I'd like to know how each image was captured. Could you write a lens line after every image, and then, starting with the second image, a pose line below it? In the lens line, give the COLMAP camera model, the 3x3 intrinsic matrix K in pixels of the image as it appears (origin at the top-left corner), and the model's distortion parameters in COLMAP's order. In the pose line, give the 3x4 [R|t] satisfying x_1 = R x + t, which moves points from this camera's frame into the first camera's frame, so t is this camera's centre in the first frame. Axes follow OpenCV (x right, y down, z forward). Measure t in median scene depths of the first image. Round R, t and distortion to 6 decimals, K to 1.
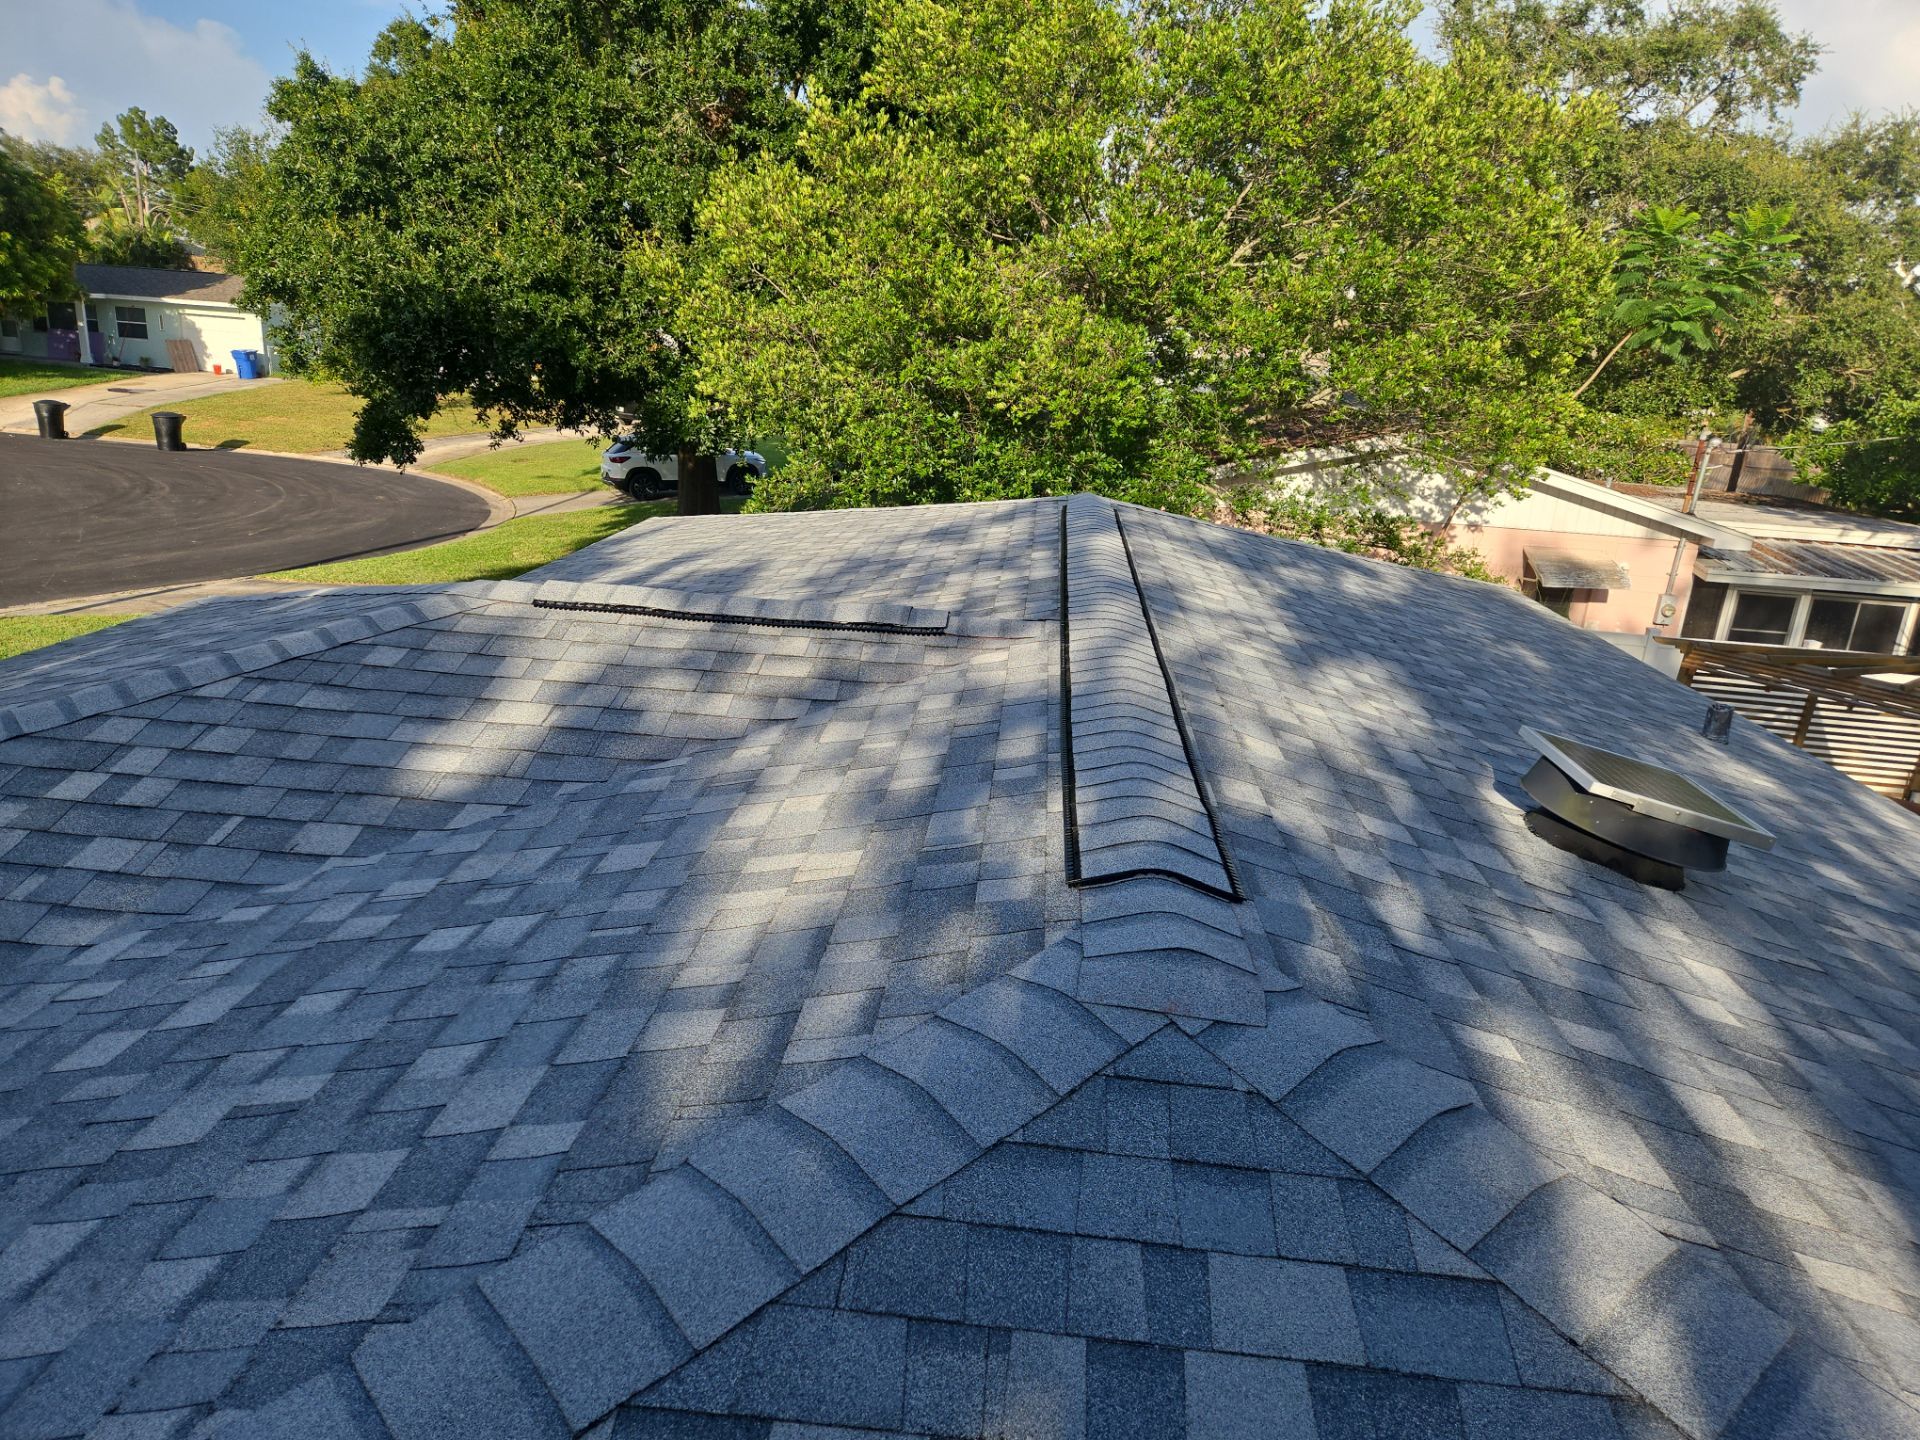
lens RADIAL K [[1280.4, 0, 932.2], [0, 1280.4, 746.7], [0, 0, 1]] dist [0.082822, -0.072053]
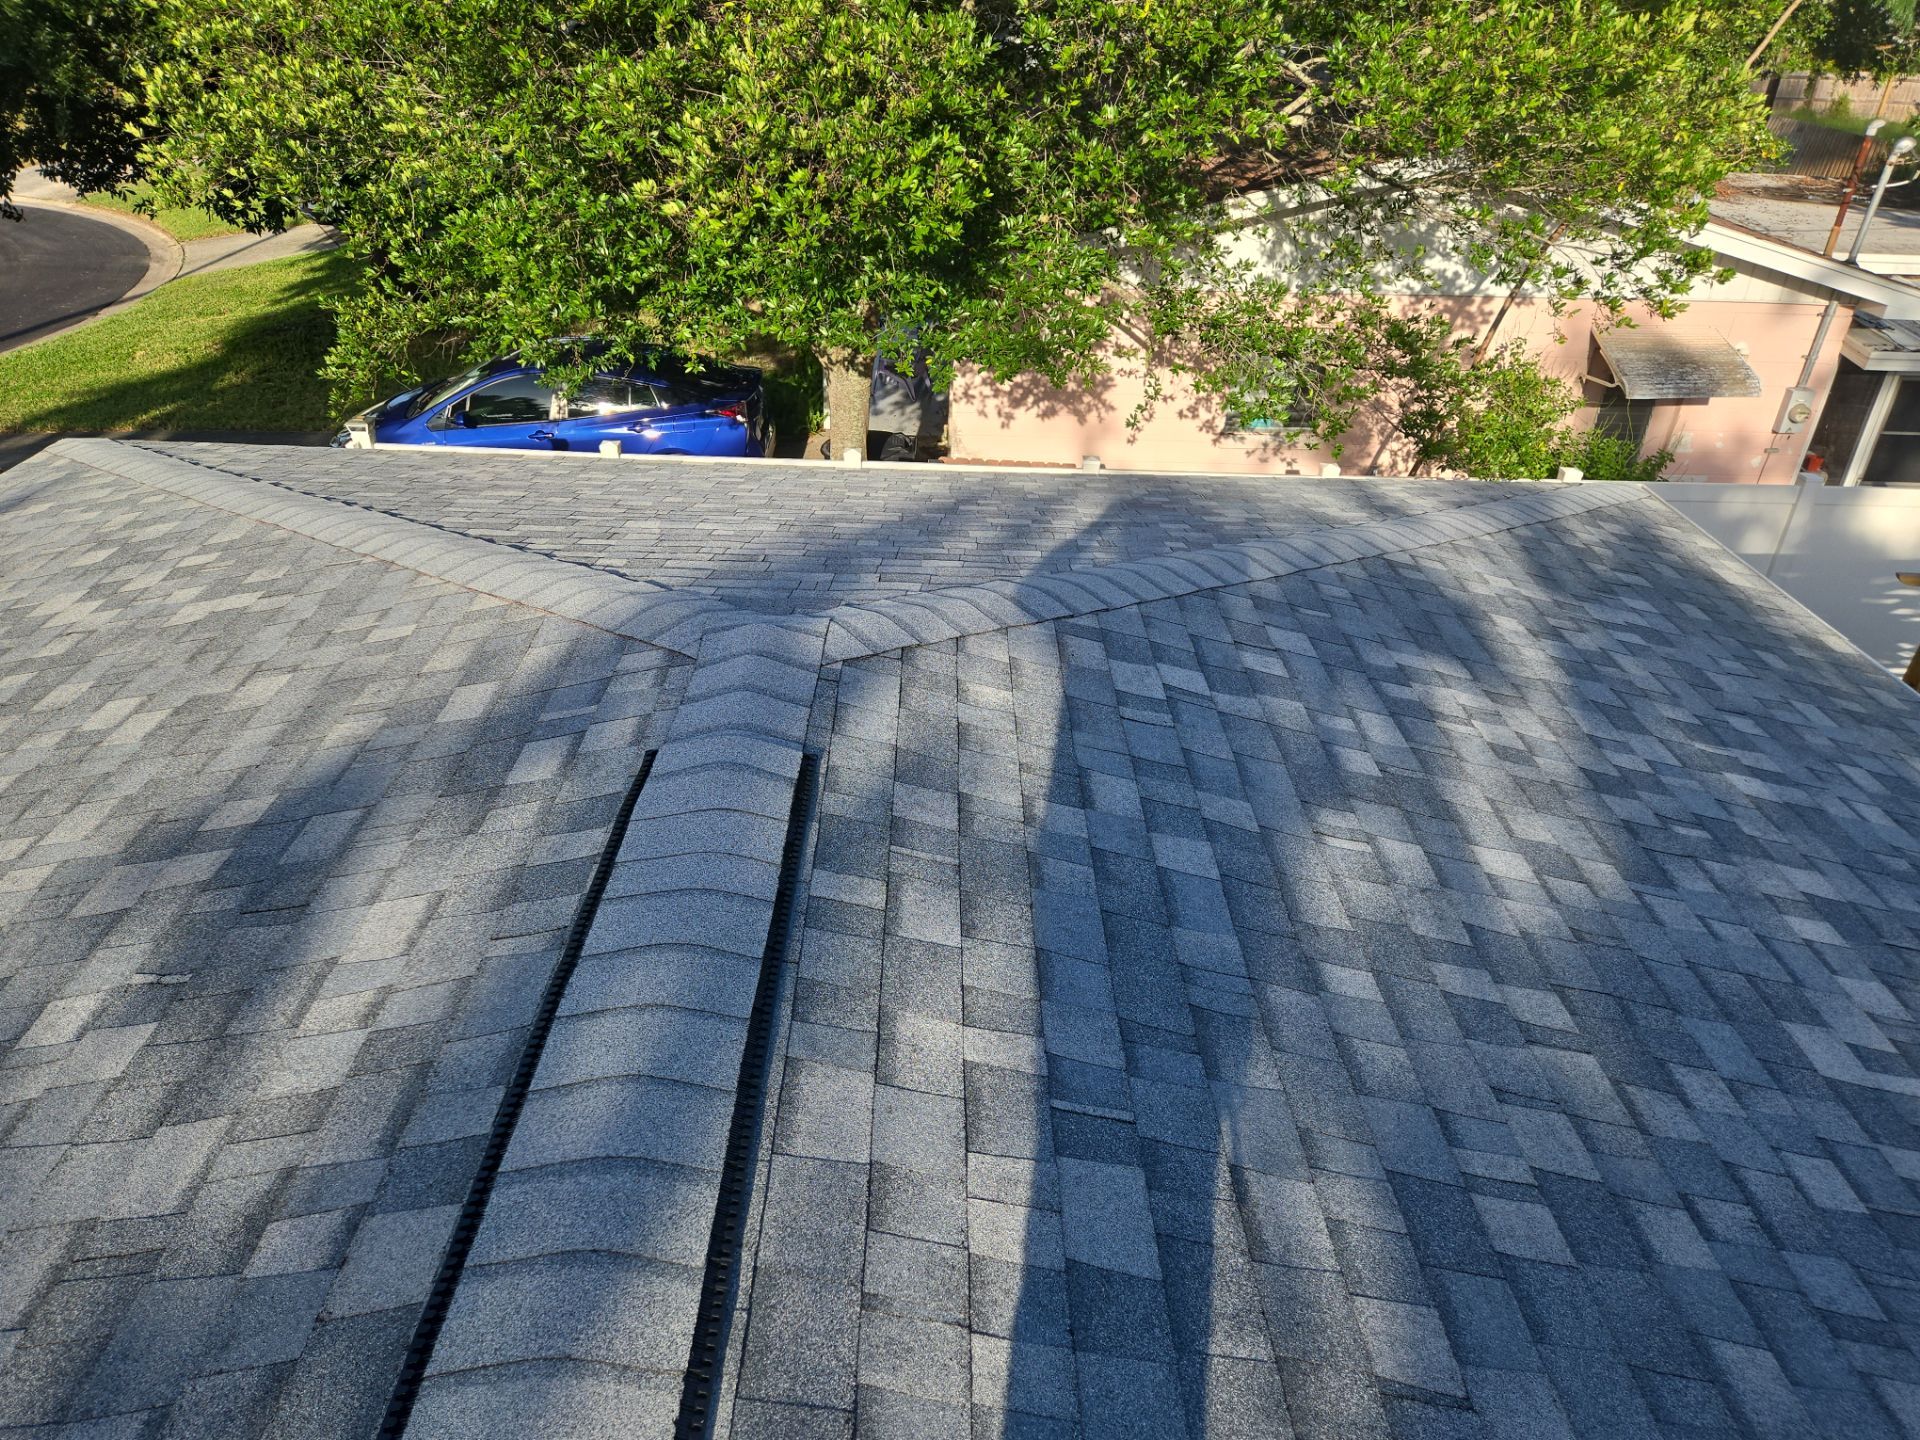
lens RADIAL K [[1280.4, 0, 932.2], [0, 1280.4, 746.7], [0, 0, 1]] dist [0.082822, -0.072053]
pose [[0.995497, -0.080563, 0.049961, 0.095193], [0.066021, 0.967408, 0.244464, -0.159902], [-0.068028, -0.240064, 0.968370, 0.416583]]
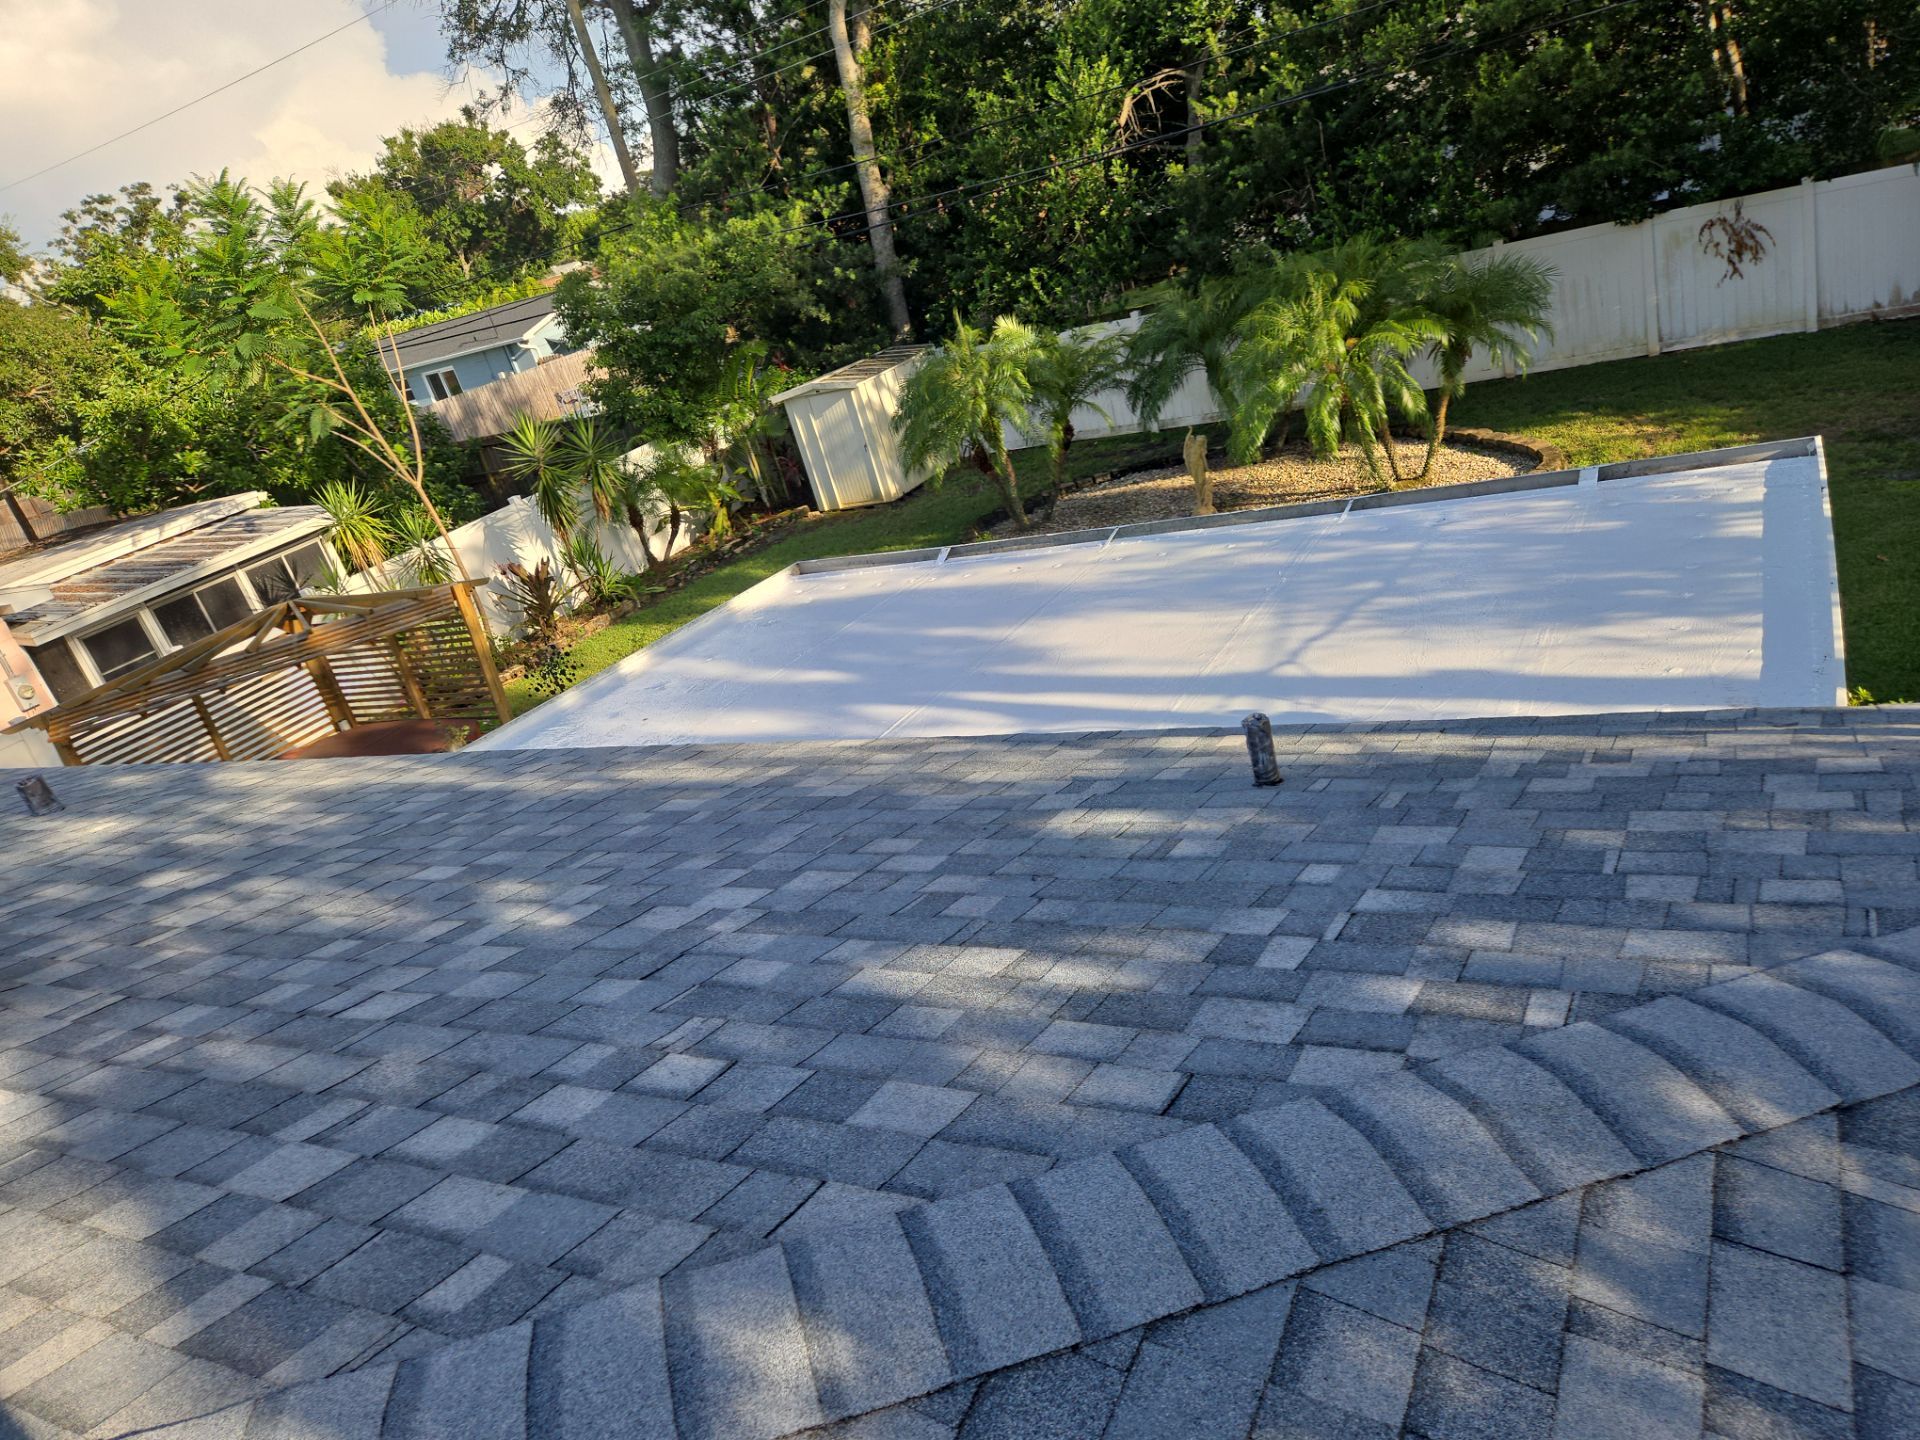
lens RADIAL K [[1347.7, 0, 1003.0], [0, 1347.7, 742.6], [0, 0, 1]] dist [0.093183, -0.078932]
pose [[0.353231, -0.524894, 0.774412, 0.063747], [0.549283, 0.786436, 0.282501, 0.025907], [-0.757308, 0.325583, 0.566109, -0.026808]]
